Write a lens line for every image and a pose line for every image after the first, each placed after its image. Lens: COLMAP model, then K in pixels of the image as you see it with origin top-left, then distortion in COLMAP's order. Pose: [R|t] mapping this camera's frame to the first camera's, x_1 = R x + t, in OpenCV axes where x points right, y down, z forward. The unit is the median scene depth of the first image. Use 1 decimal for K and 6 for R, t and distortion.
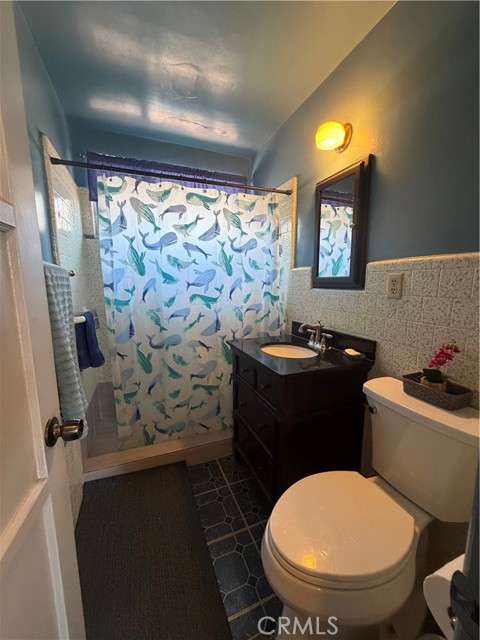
lens RADIAL K [[253.0, 0, 238.7], [0, 253.0, 320.3], [0, 0, 1]] dist [0.001899, -0.000225]
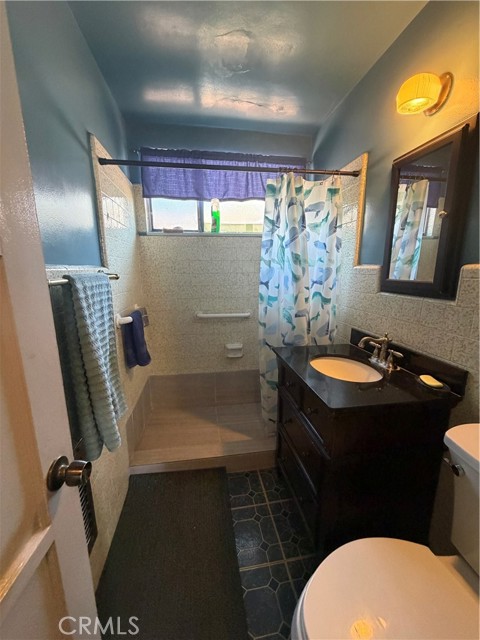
lens RADIAL K [[253.0, 0, 239.9], [0, 253.0, 320.4], [0, 0, 1]] dist [0.001899, -0.000225]
pose [[0.976102, 0.043770, -0.212858, 0.029475], [-0.032725, 0.997942, 0.055142, -0.070070], [0.214834, -0.046859, 0.975526, 0.104355]]
